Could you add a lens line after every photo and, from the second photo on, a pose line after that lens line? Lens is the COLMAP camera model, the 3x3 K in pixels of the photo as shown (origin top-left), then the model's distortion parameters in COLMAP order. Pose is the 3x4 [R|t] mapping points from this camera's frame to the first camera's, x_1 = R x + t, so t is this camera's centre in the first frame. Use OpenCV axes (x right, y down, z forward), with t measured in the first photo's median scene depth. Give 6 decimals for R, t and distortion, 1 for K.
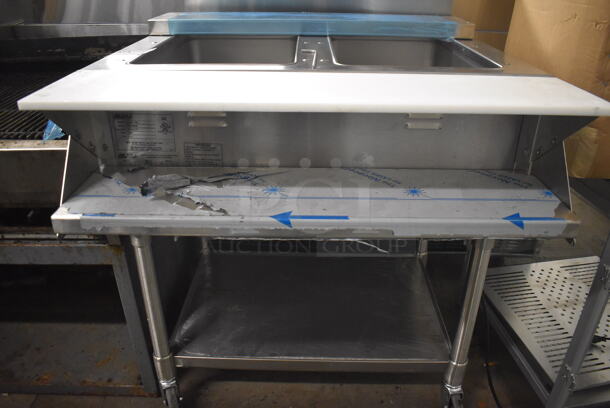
lens RADIAL K [[471.2, 0, 305.0], [0, 471.2, 204.0], [0, 0, 1]] dist [-0.088162, 0.010353]
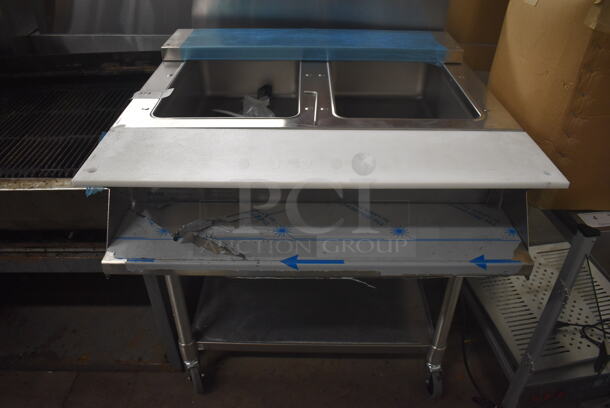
lens RADIAL K [[471.2, 0, 305.0], [0, 471.2, 204.0], [0, 0, 1]] dist [-0.088162, 0.010353]
pose [[0.999985, -0.005520, -0.000091, -0.006204], [0.005485, 0.991518, 0.129857, -0.193698], [-0.000627, -0.129855, 0.991533, -0.139528]]
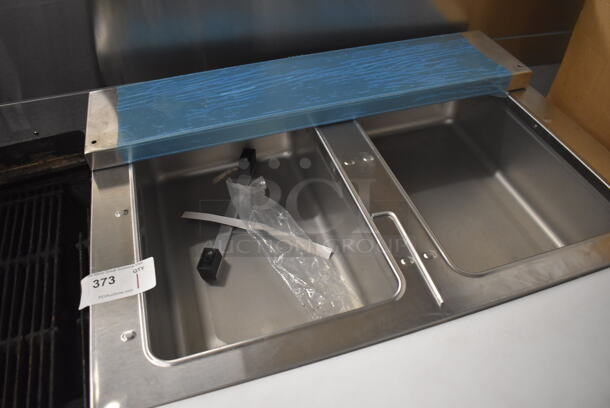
lens RADIAL K [[471.2, 0, 305.0], [0, 471.2, 204.0], [0, 0, 1]] dist [-0.088162, 0.010353]
pose [[0.950824, -0.232216, 0.204964, -0.227184], [0.161473, 0.936339, 0.311764, -0.536157], [-0.264312, -0.263336, 0.927789, 0.359688]]
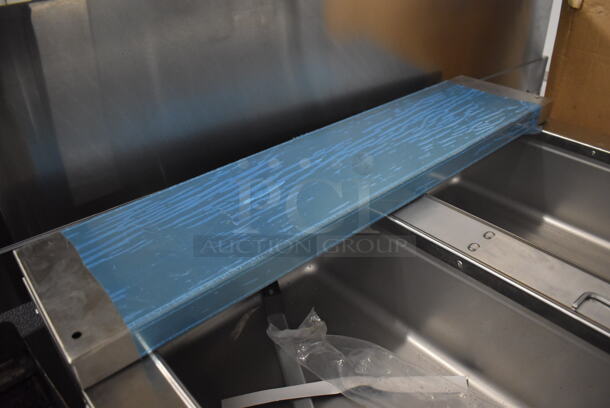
lens RADIAL K [[471.2, 0, 305.0], [0, 471.2, 204.0], [0, 0, 1]] dist [-0.088162, 0.010353]
pose [[0.742642, -0.386020, 0.547240, -0.394824], [0.341001, 0.921258, 0.187088, -0.559054], [-0.576369, 0.047670, 0.815798, 0.724244]]
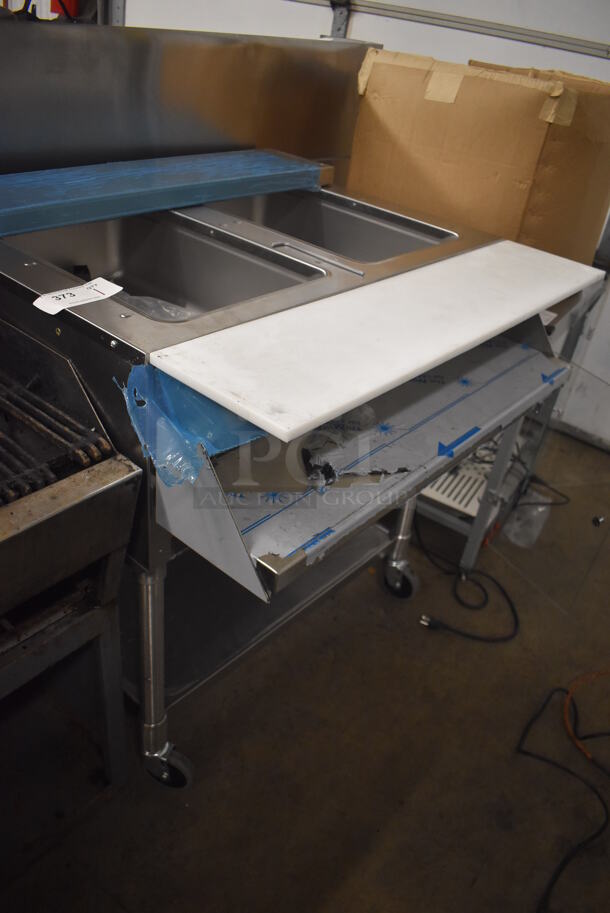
lens RADIAL K [[705.2, 0, 305.0], [0, 705.2, 456.5], [0, 0, 1]] dist [-0.088162, 0.010353]
pose [[0.644459, -0.369328, 0.669530, -0.801555], [0.253224, 0.929292, 0.268877, -0.280255], [-0.721492, -0.003739, 0.692413, 0.162200]]
